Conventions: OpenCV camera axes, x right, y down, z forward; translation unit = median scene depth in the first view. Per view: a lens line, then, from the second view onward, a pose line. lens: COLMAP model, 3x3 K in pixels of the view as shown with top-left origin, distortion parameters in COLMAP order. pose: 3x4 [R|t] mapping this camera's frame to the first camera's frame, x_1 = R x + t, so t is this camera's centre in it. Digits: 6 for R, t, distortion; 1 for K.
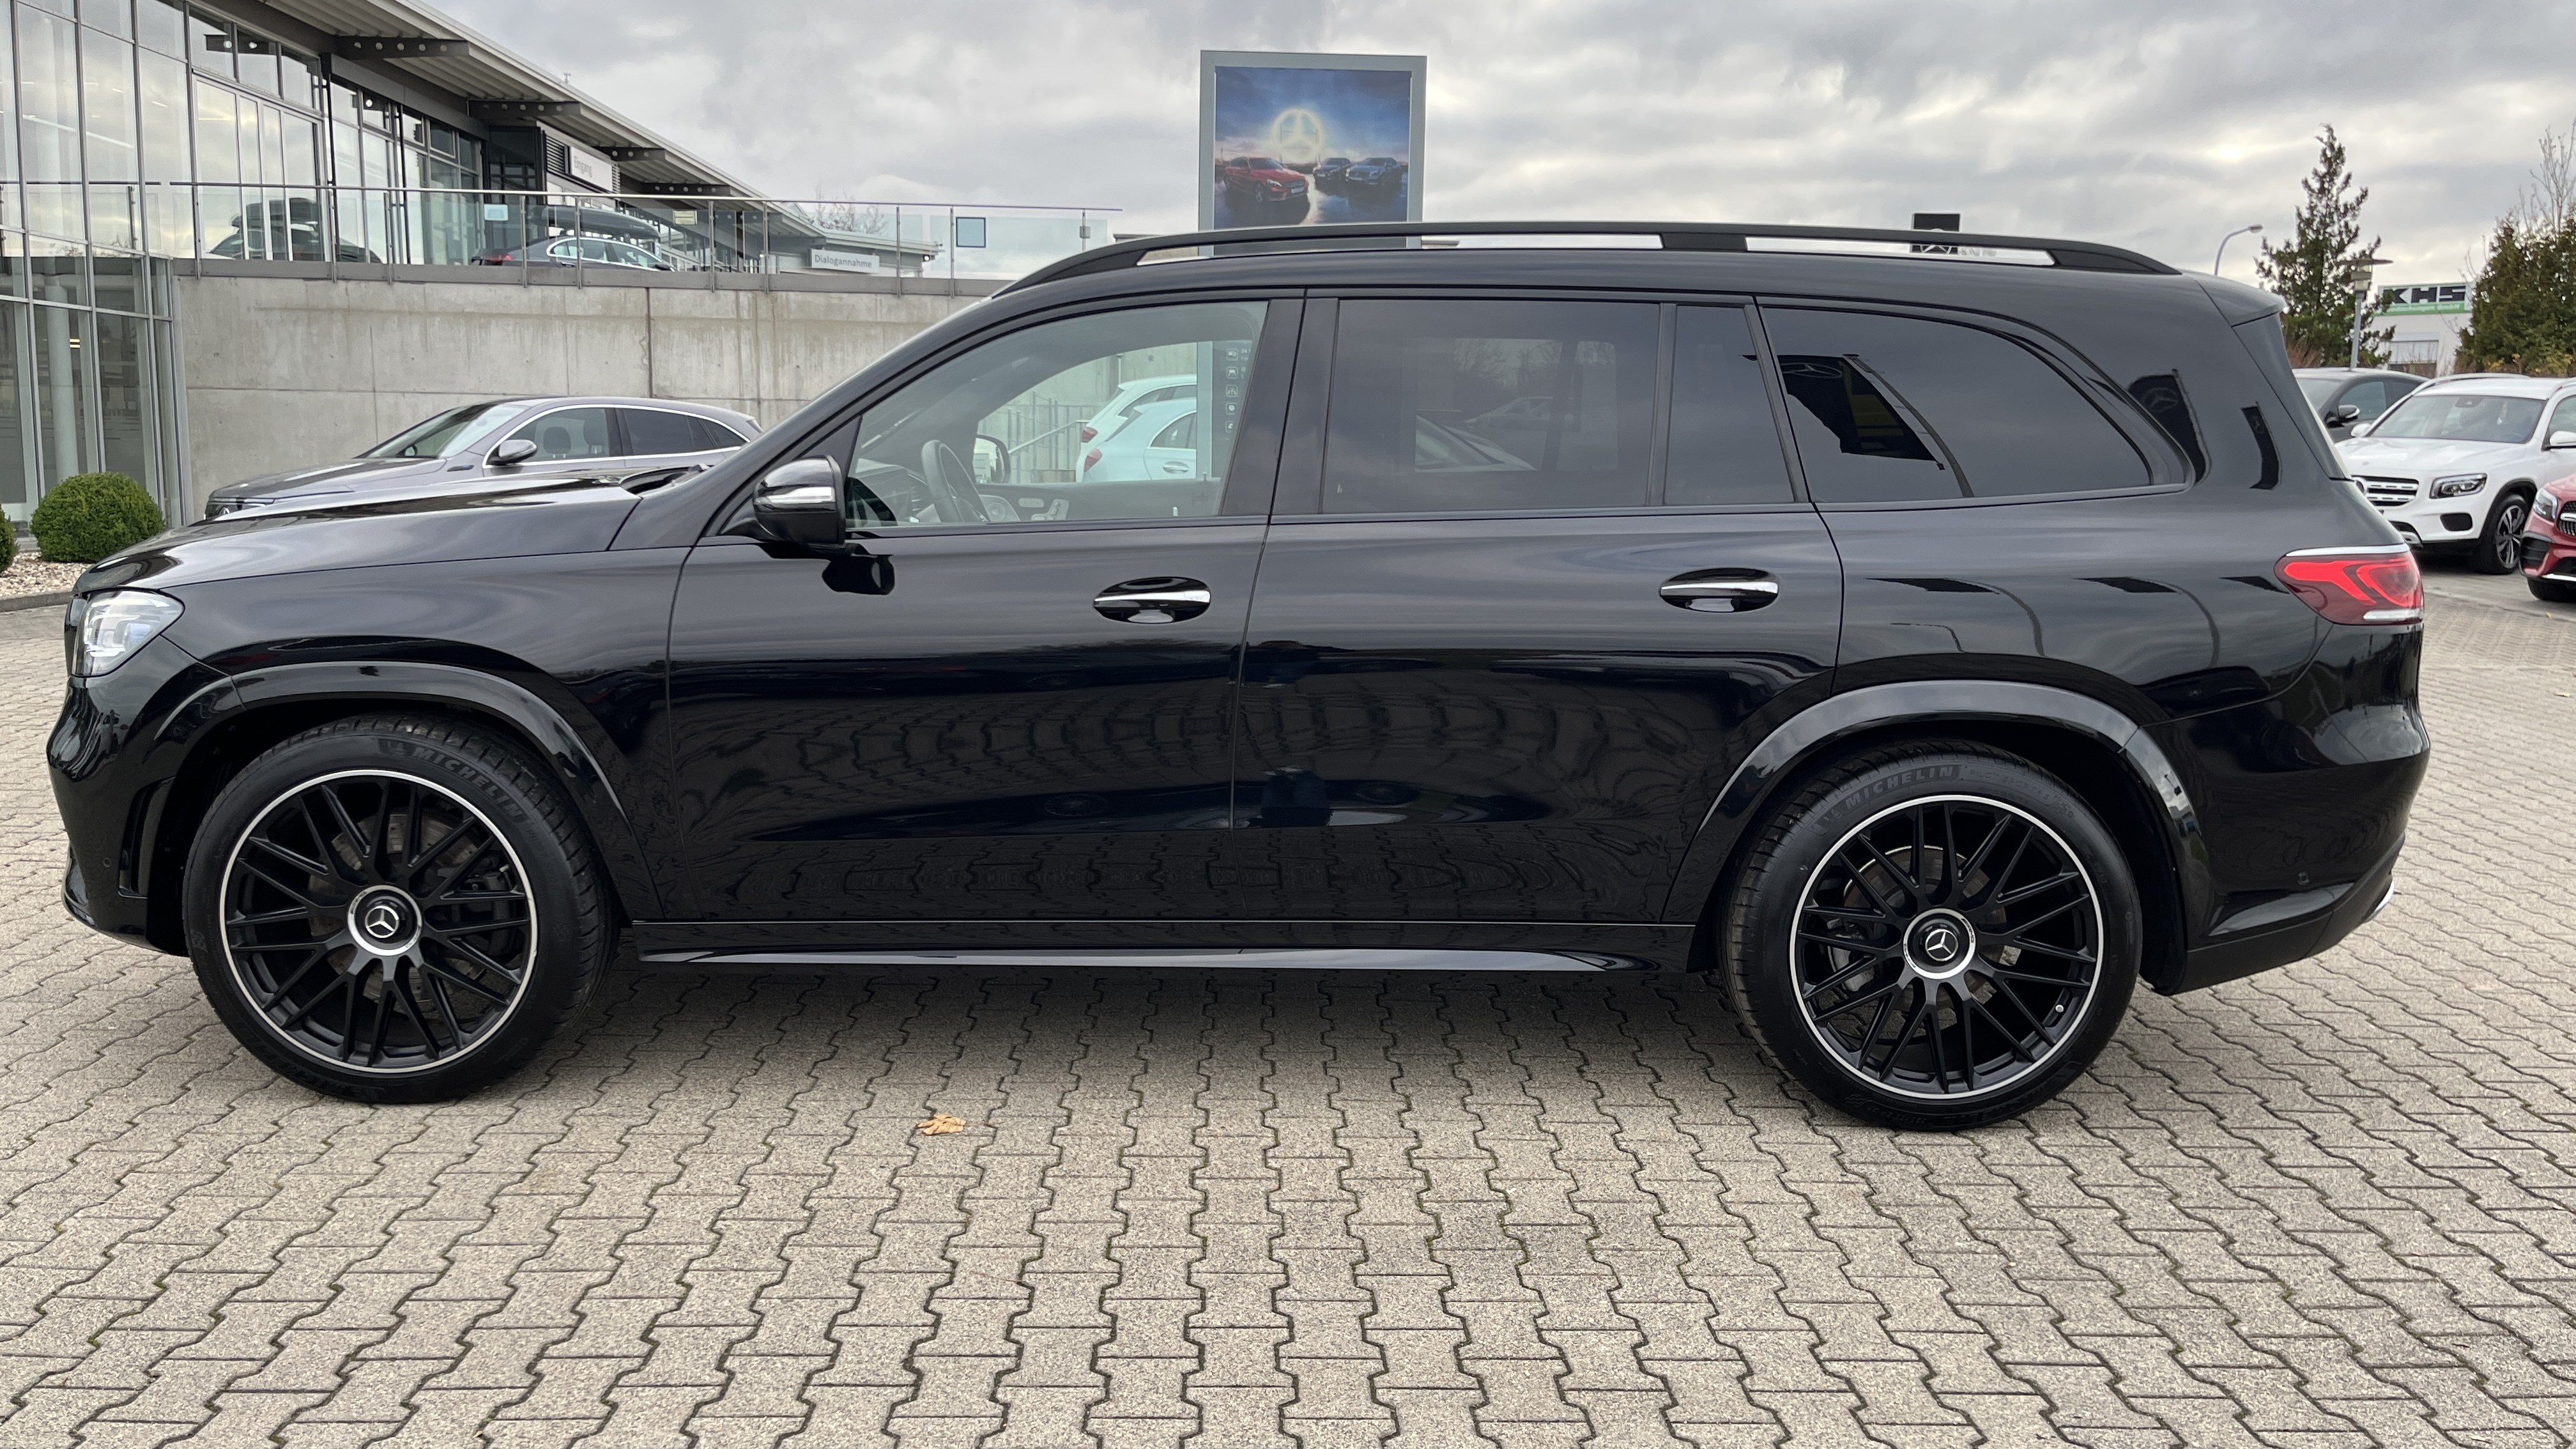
lens RADIAL K [[1954.0, 0, 1273.2], [0, 1954.0, 728.8], [0, 0, 1]] dist [0.044348, -0.028697]
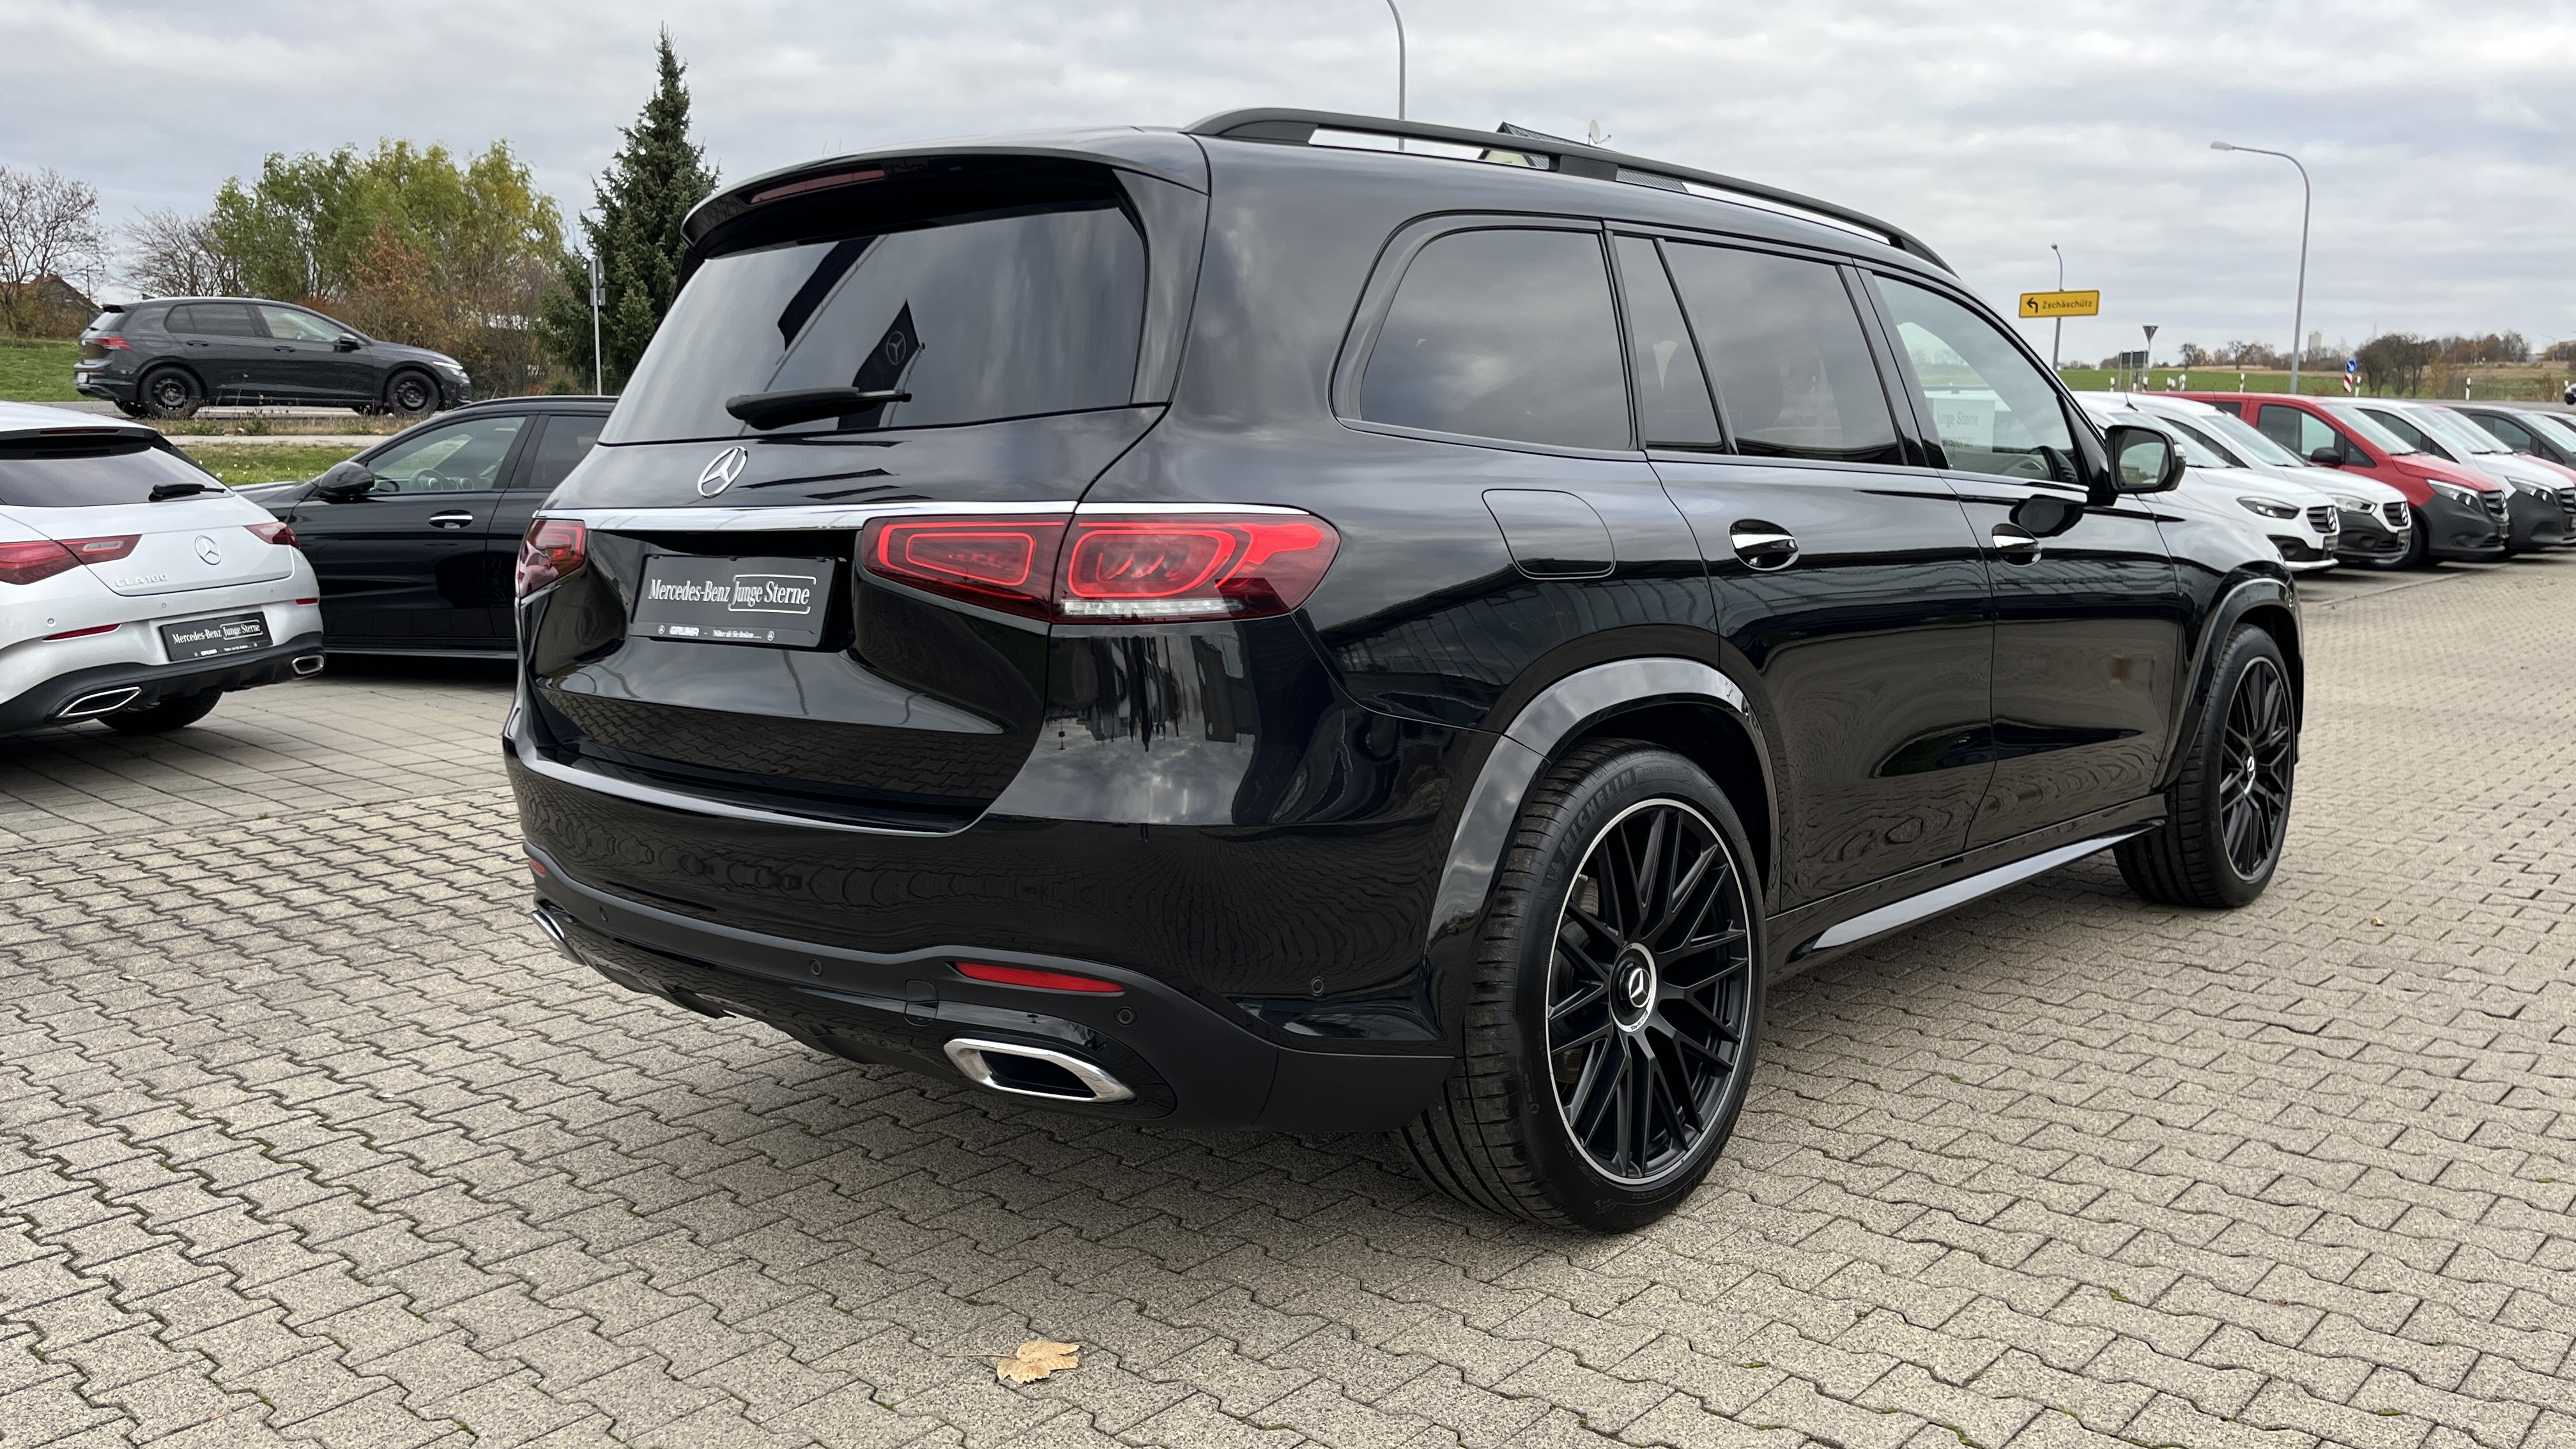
lens RADIAL K [[1954.0, 0, 1293.8], [0, 1954.0, 709.6], [0, 0, 1]] dist [0.044348, -0.028697]
pose [[-0.671851, 0.078655, -0.736498, 0.967602], [-0.124297, 0.968272, 0.216794, -0.230846], [0.730182, 0.237198, -0.640758, 1.770030]]
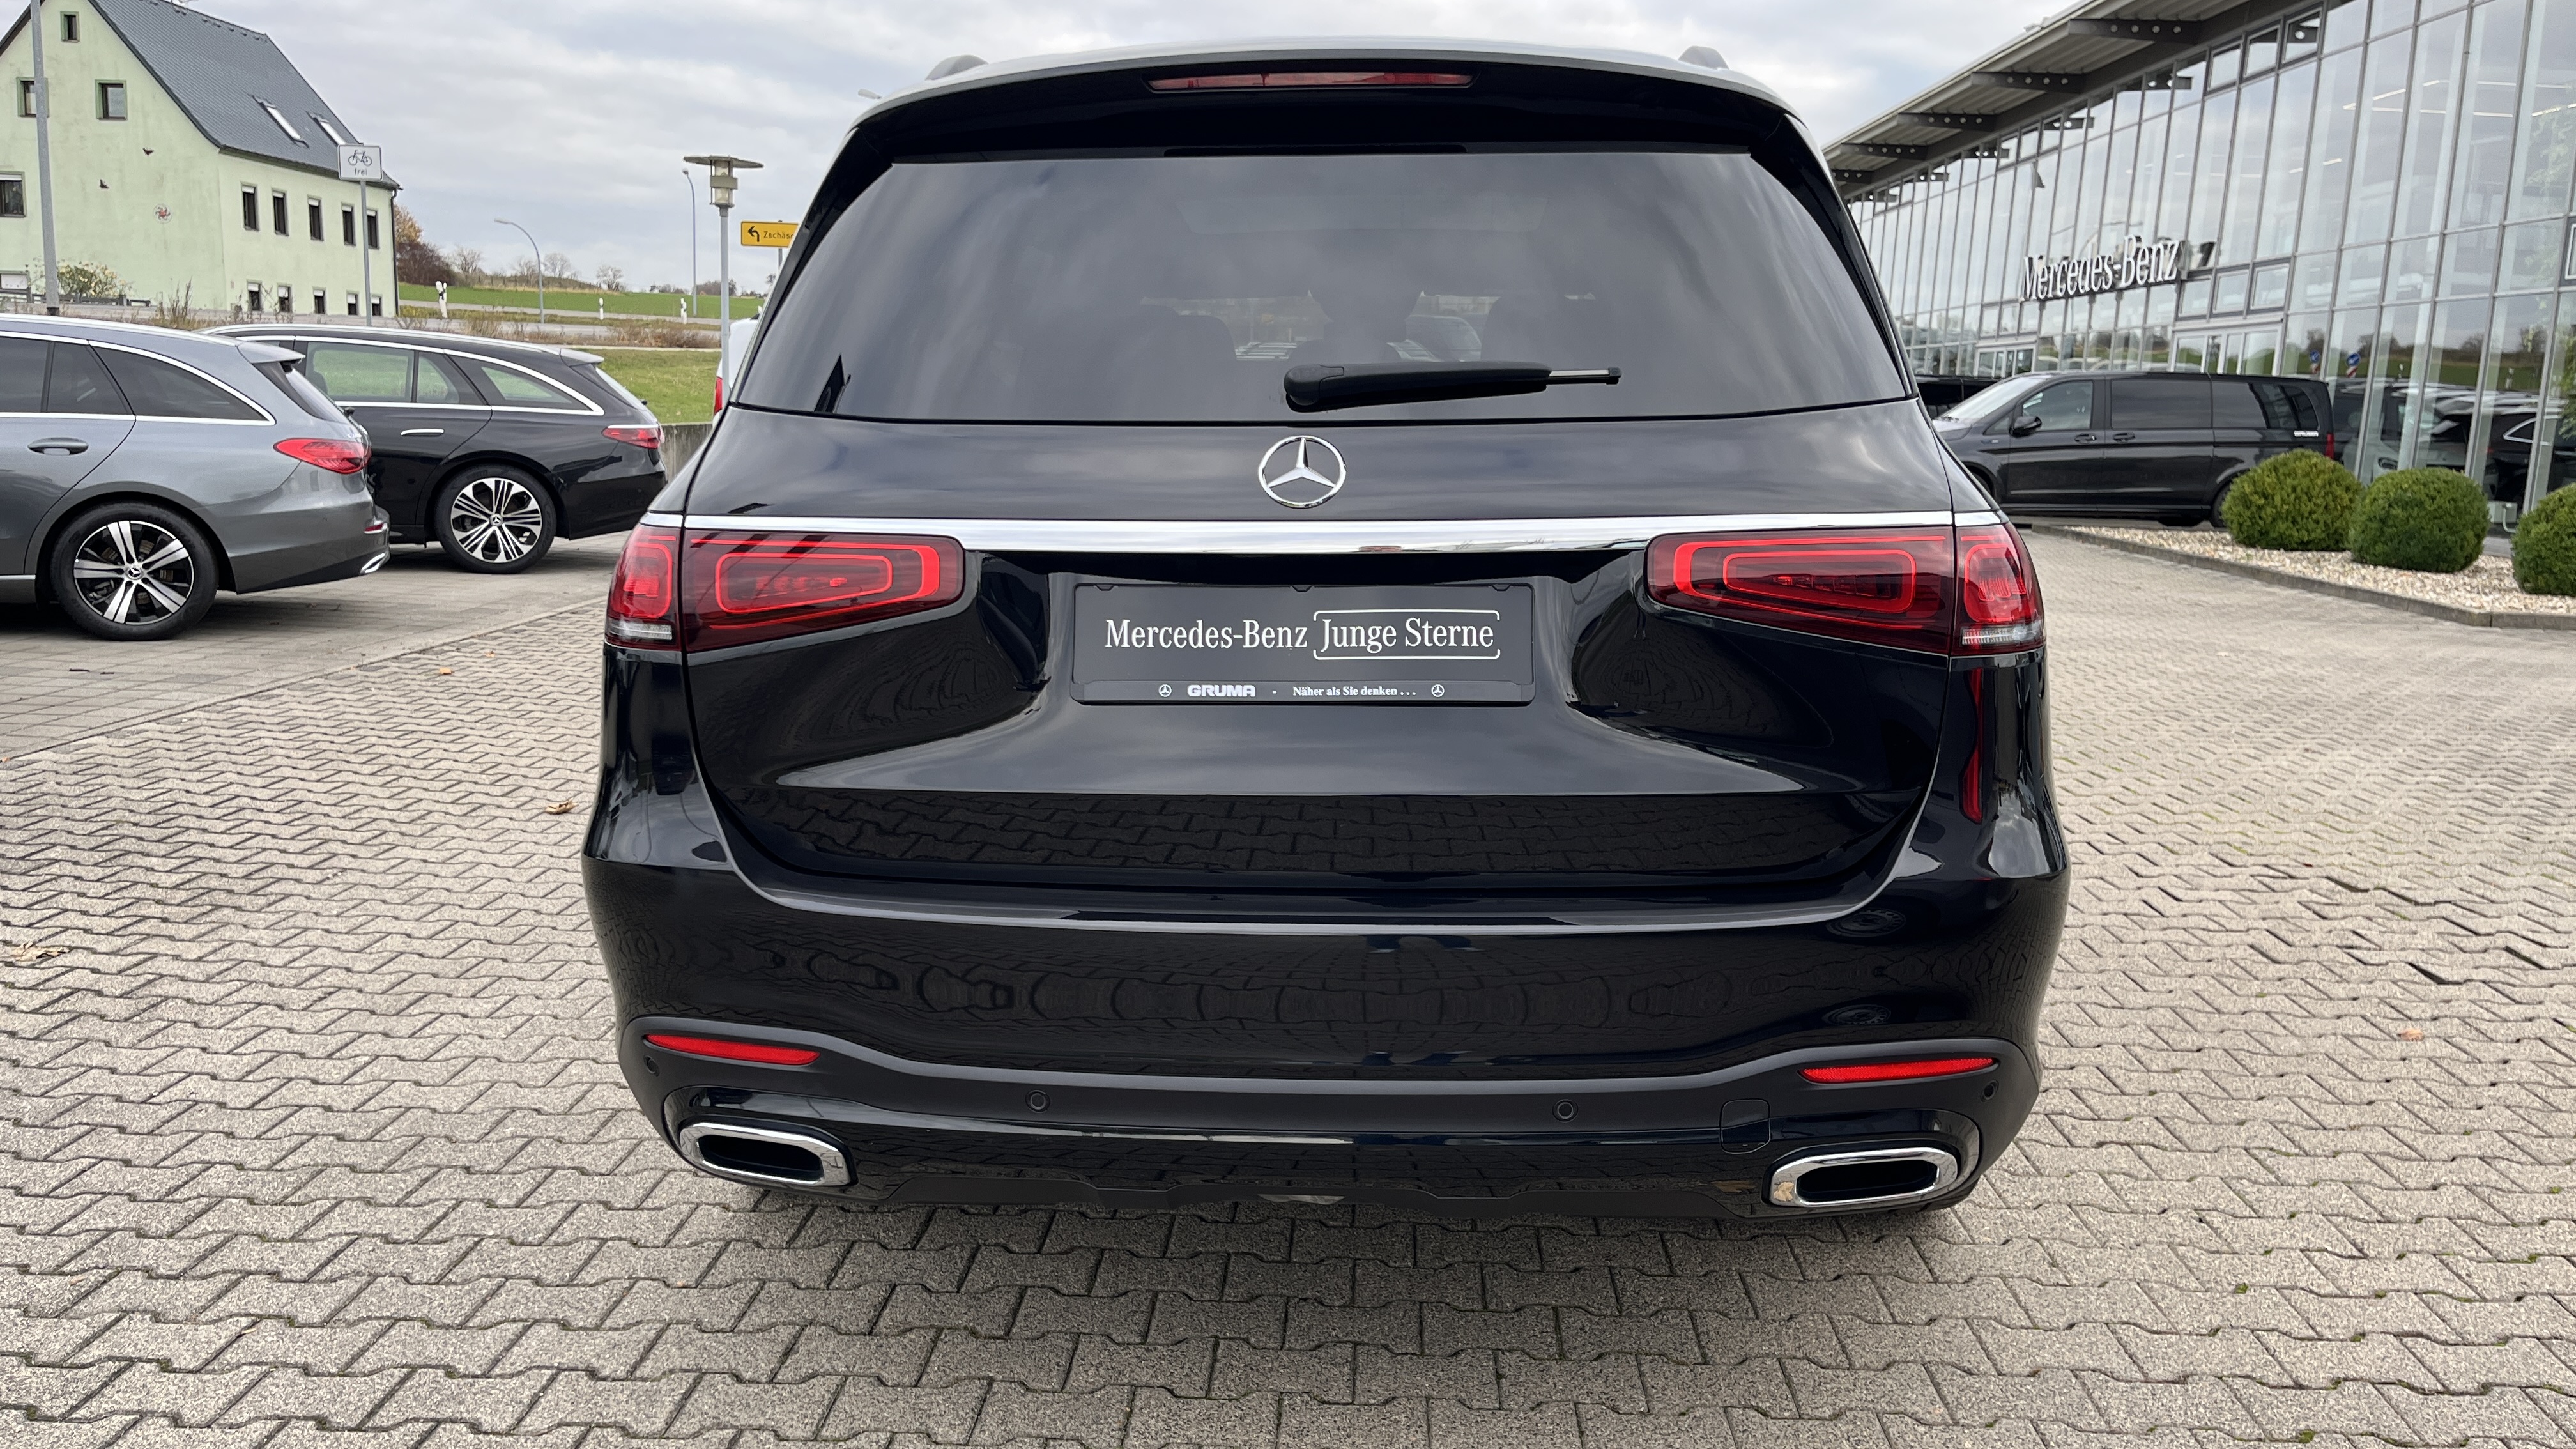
lens RADIAL K [[1954.0, 0, 1277.4], [0, 1954.0, 707.5], [0, 0, 1]] dist [0.044348, -0.028697]
pose [[-0.063051, 0.139750, -0.988177, 1.099859], [-0.171994, 0.973812, 0.148692, -0.149143], [0.983078, 0.179335, -0.037364, 1.165269]]
